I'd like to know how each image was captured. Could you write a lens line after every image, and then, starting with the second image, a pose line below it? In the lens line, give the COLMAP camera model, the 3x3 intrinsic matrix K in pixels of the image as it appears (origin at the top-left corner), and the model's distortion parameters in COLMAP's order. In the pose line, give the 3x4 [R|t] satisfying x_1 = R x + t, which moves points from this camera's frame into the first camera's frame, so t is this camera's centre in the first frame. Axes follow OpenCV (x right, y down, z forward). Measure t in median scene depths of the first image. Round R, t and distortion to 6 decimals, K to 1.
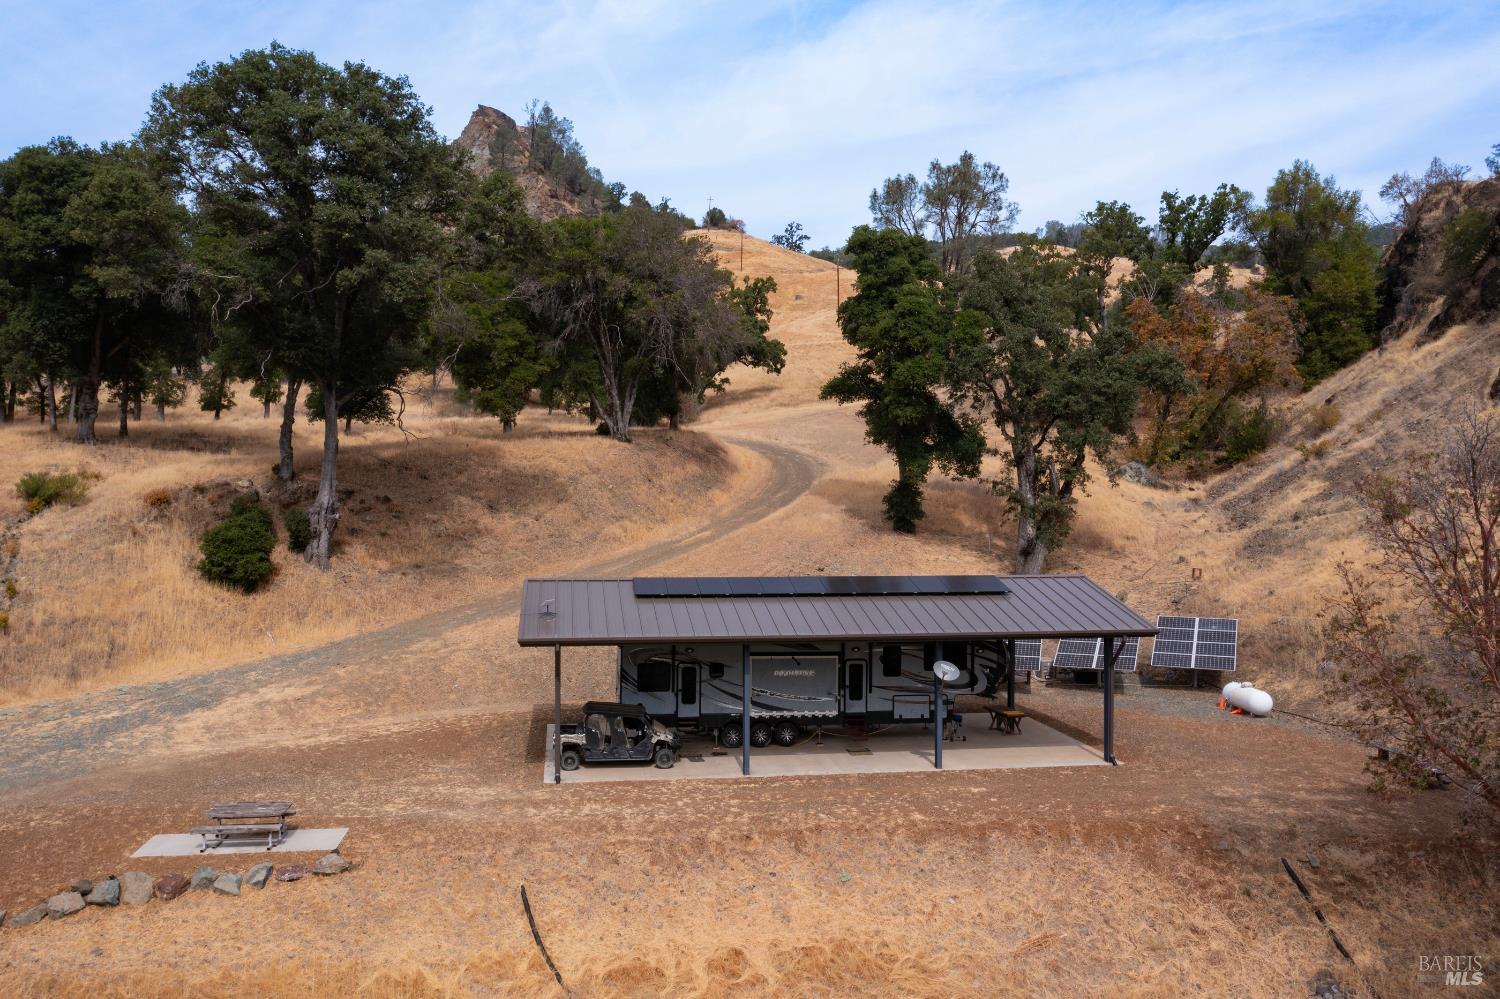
lens RADIAL K [[1183.1, 0, 738.8], [0, 1183.1, 504.1], [0, 0, 1]] dist [-0.009890, -0.001790]
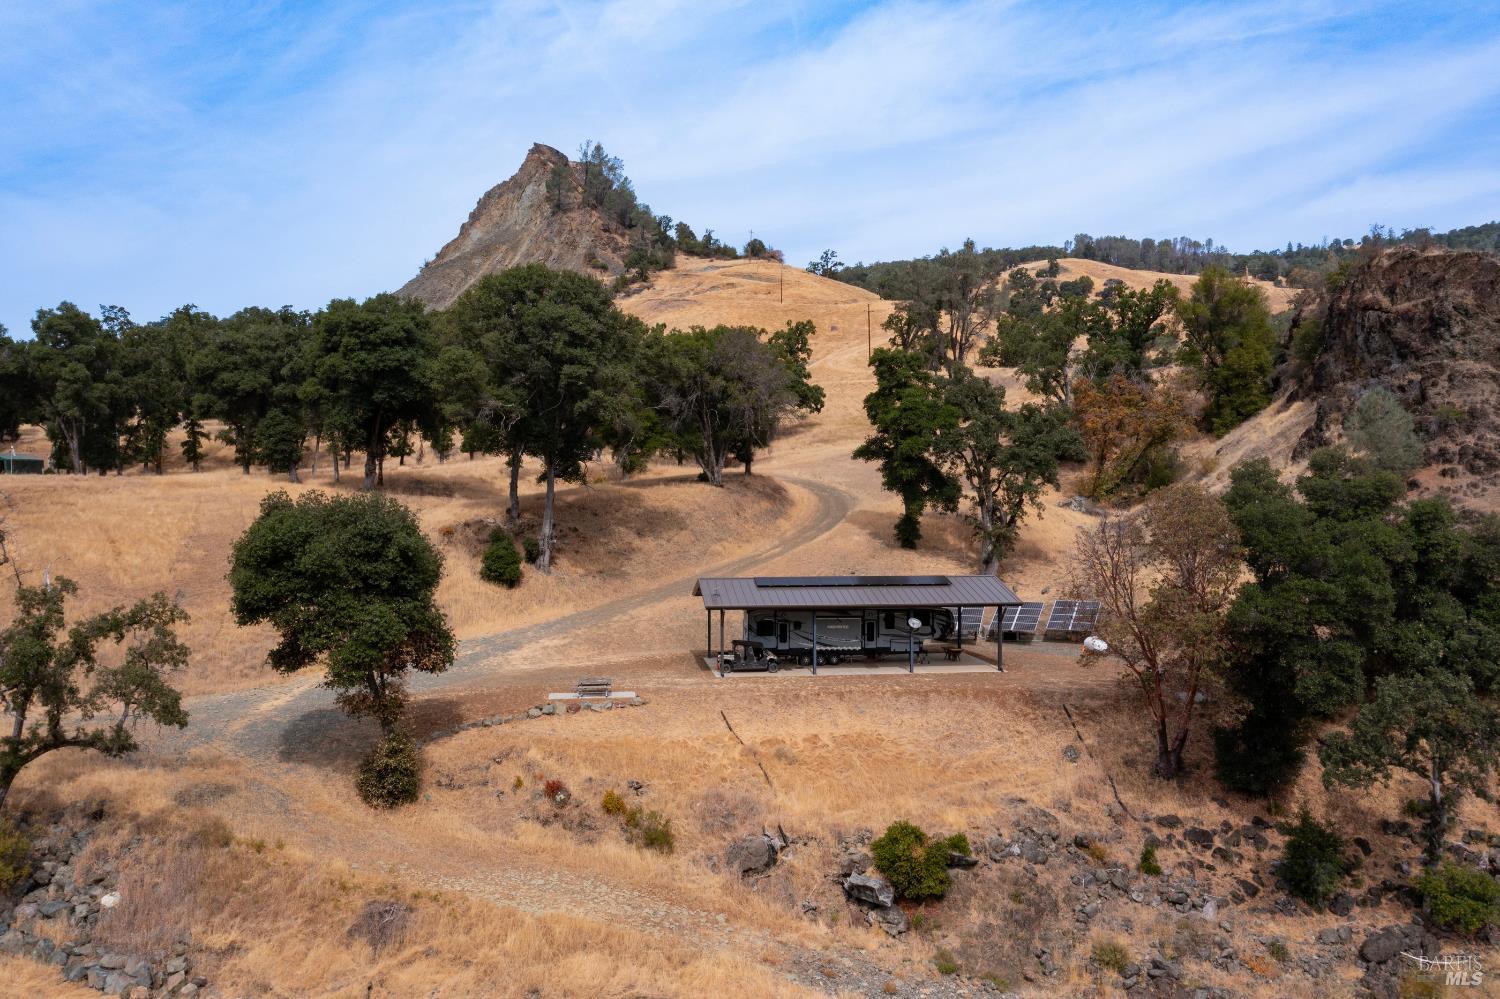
lens RADIAL K [[1183.1, 0, 738.8], [0, 1183.1, 504.1], [0, 0, 1]] dist [-0.009890, -0.001790]
pose [[0.999551, -0.004632, -0.029595, -0.033127], [0.004481, 0.999977, -0.005172, -0.027440], [0.029618, 0.005037, 0.999549, -0.542780]]
